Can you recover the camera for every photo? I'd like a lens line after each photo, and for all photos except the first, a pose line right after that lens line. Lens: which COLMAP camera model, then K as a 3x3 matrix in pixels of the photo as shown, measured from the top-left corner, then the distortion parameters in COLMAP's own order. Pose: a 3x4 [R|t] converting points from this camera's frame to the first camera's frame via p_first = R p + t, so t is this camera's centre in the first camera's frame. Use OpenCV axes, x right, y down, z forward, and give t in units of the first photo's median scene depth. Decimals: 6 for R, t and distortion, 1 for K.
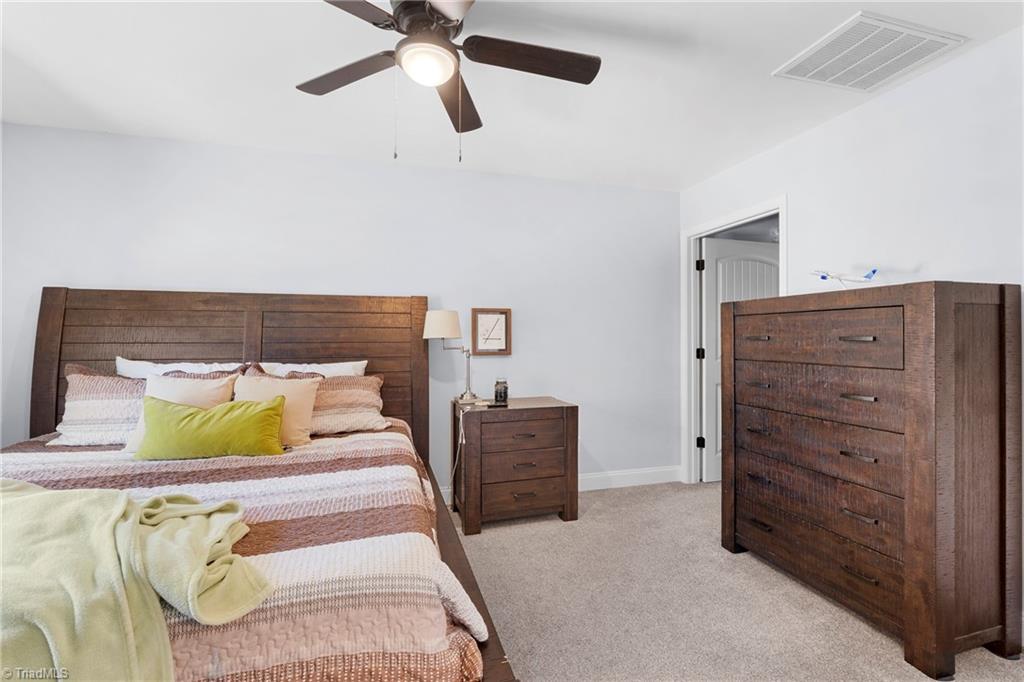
lens RADIAL K [[451.4, 0, 512.7], [0, 451.4, 337.6], [0, 0, 1]] dist [-0.008755, 0.001698]
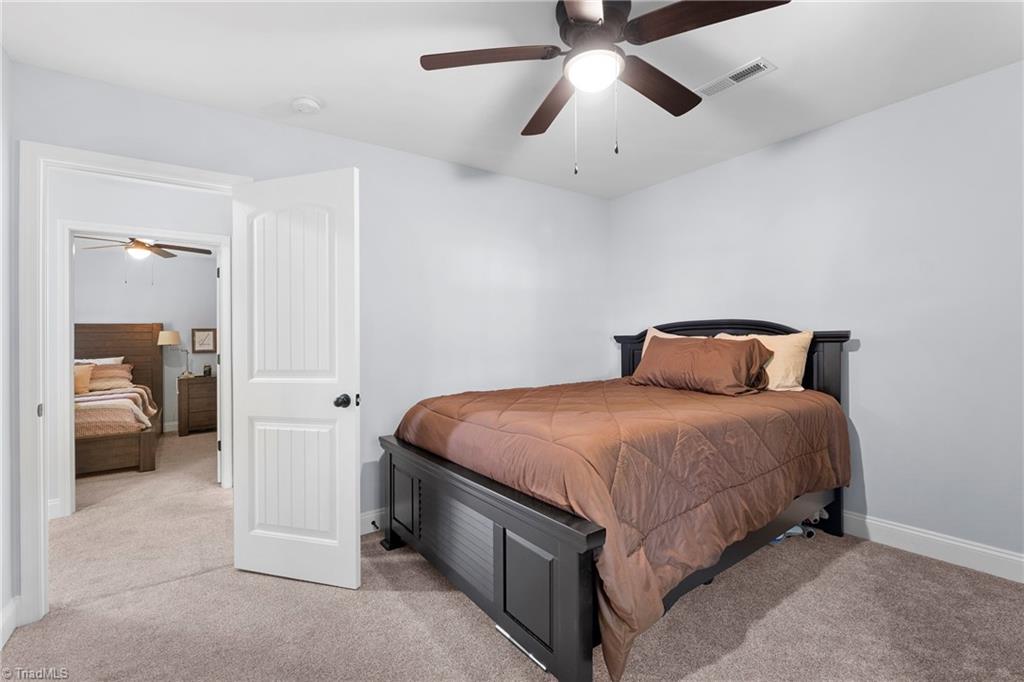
lens RADIAL K [[451.4, 0, 510.7], [0, 451.4, 335.2], [0, 0, 1]] dist [-0.008755, 0.001698]
pose [[0.941469, -0.014061, 0.336807, 0.552560], [0.016481, 0.999855, -0.004325, -0.006634], [-0.336697, 0.009623, 0.941564, -1.284016]]
